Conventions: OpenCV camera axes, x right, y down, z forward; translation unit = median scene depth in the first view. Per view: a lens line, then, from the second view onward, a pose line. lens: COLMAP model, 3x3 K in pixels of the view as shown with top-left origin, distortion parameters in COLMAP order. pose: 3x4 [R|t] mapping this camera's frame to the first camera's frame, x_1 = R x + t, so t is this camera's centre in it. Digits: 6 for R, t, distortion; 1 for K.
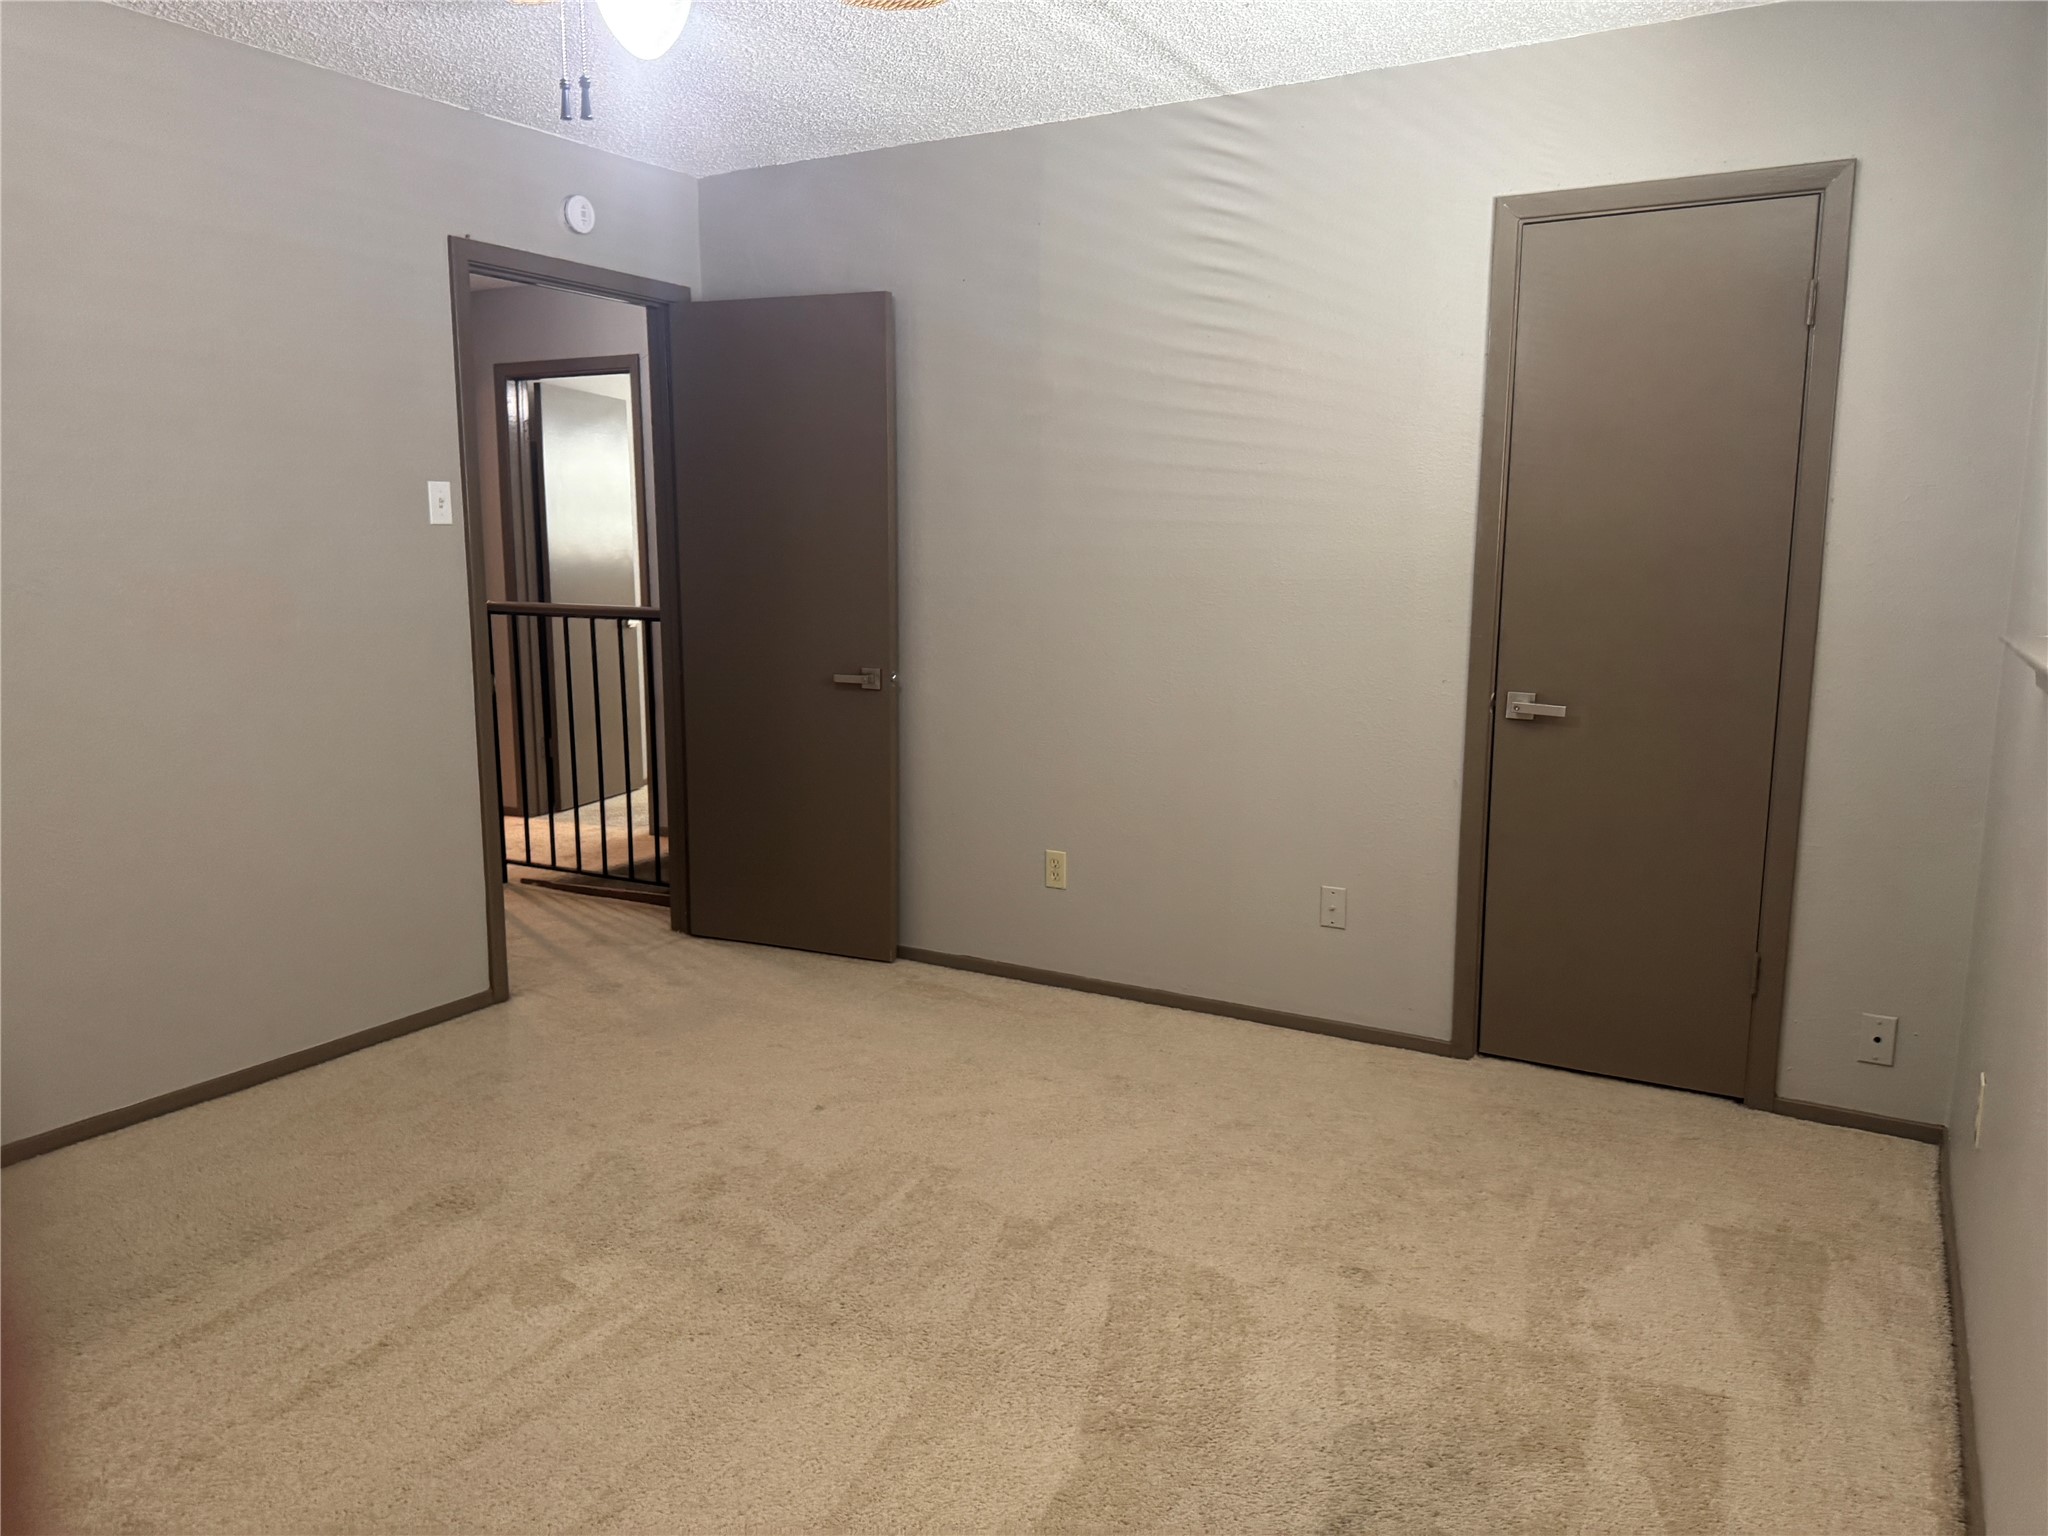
lens RADIAL K [[1430.9, 0, 986.7], [0, 1430.9, 768.7], [0, 0, 1]] dist [-0.029799, -0.000040]
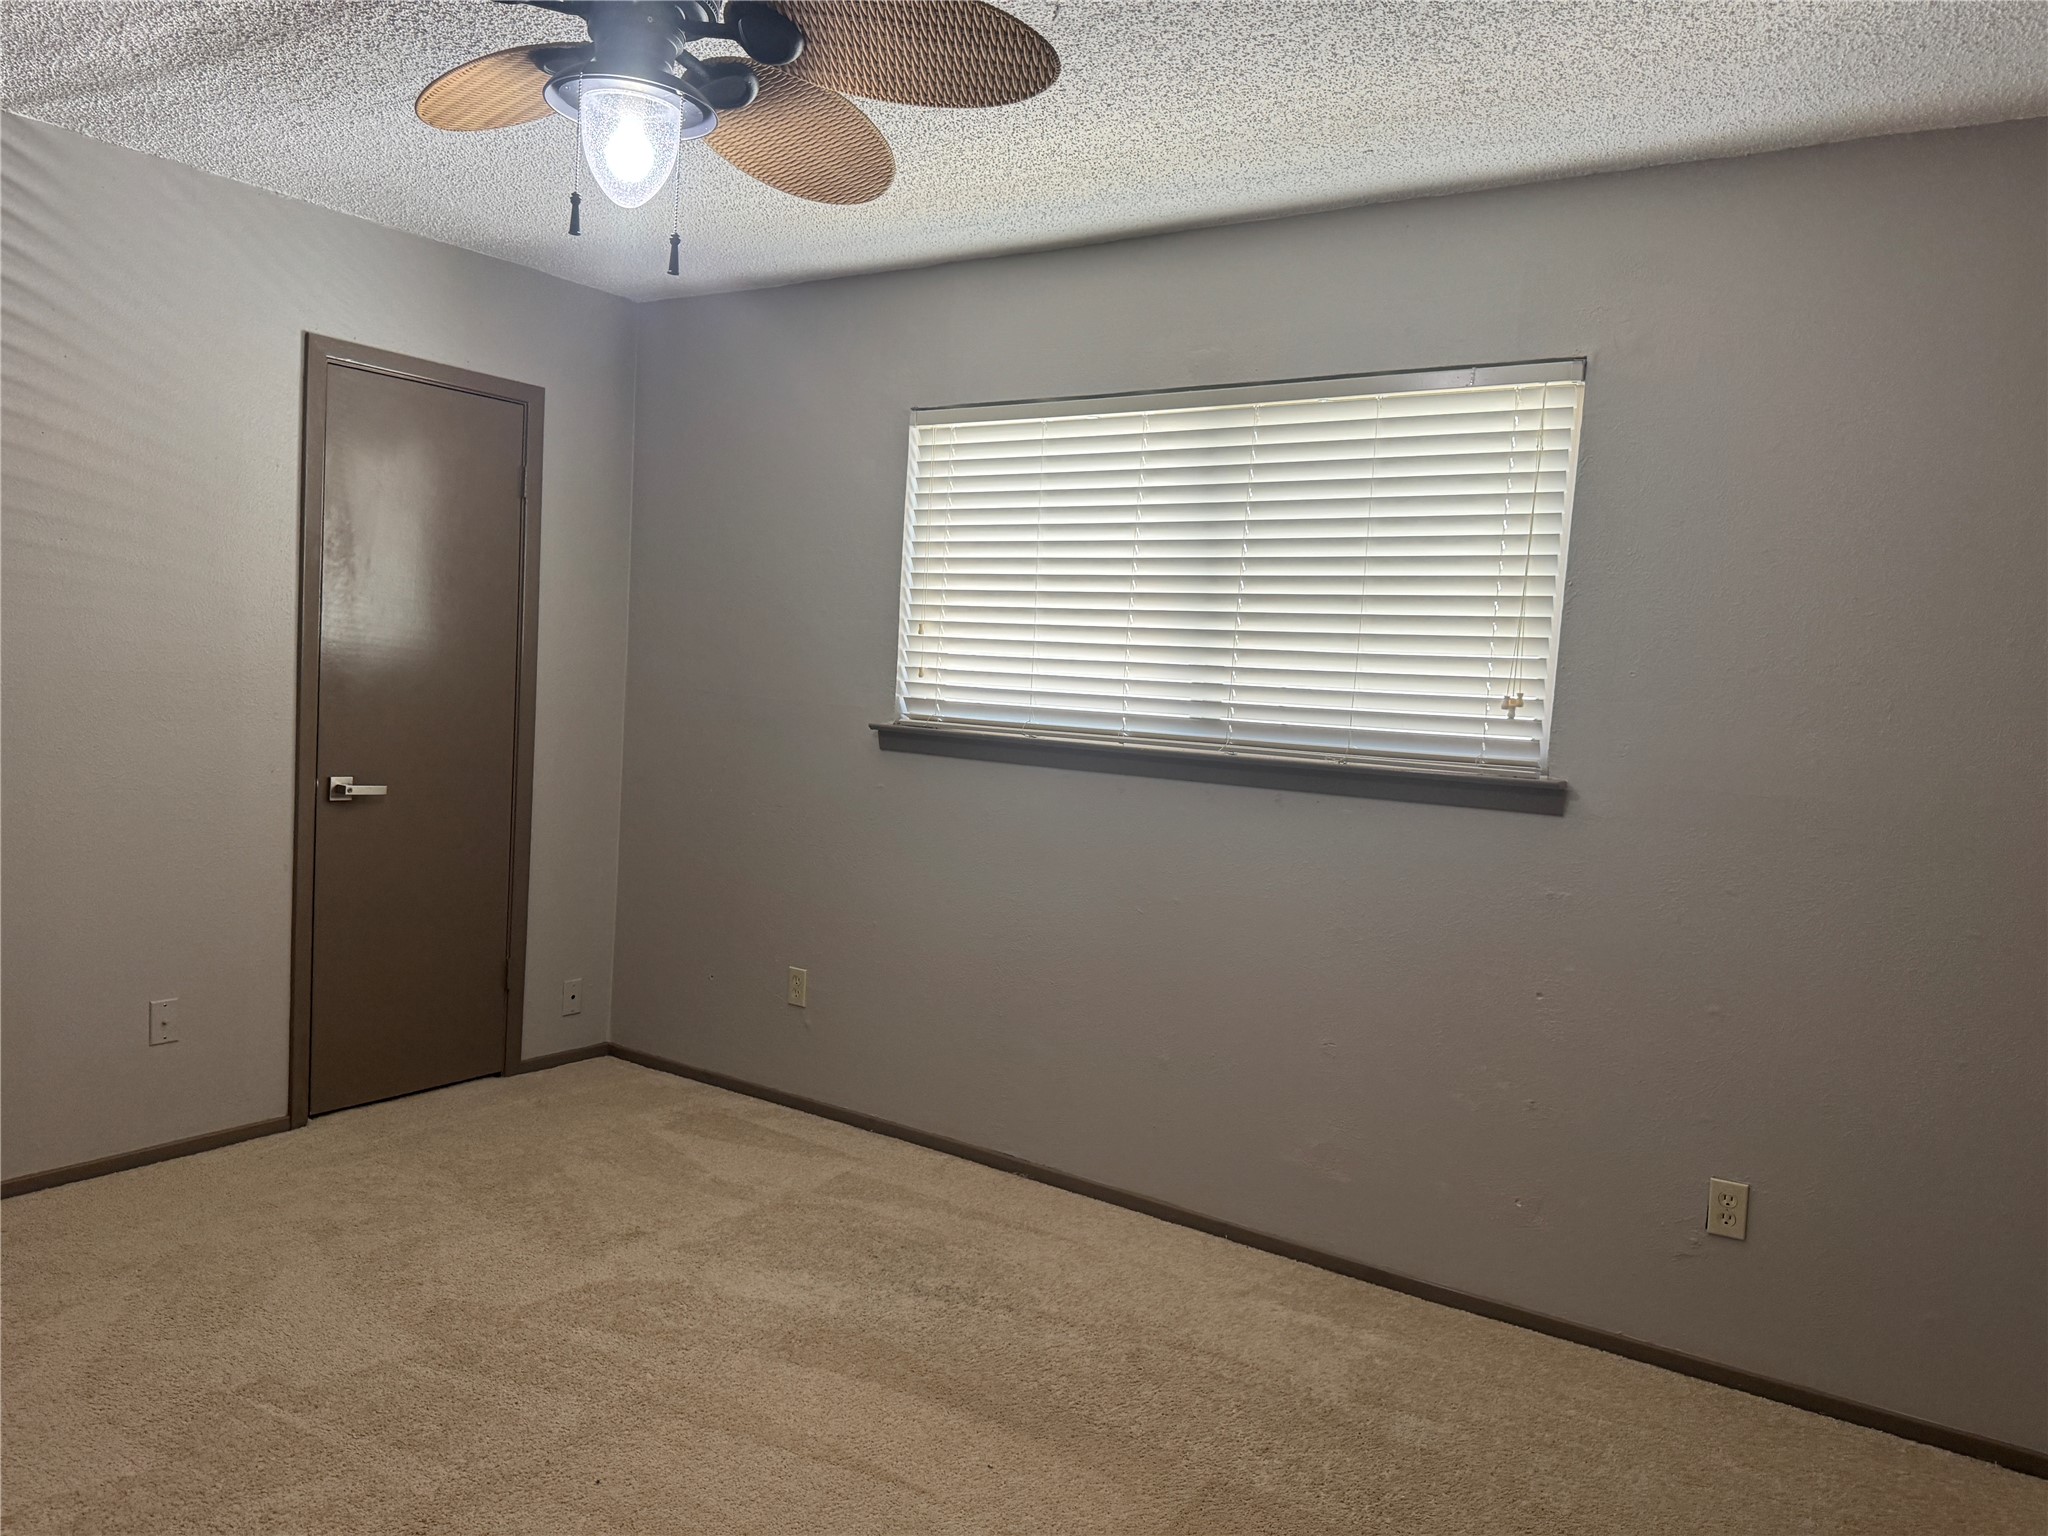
lens RADIAL K [[1459.5, 0, 1011.3], [0, 1459.5, 778.7], [0, 0, 1]] dist [0.128927, -0.269514]
pose [[0.055353, -0.079917, 0.995263, -0.825857], [0.097289, 0.992480, 0.074283, -0.097096], [-0.993716, 0.092716, 0.062712, 0.444342]]
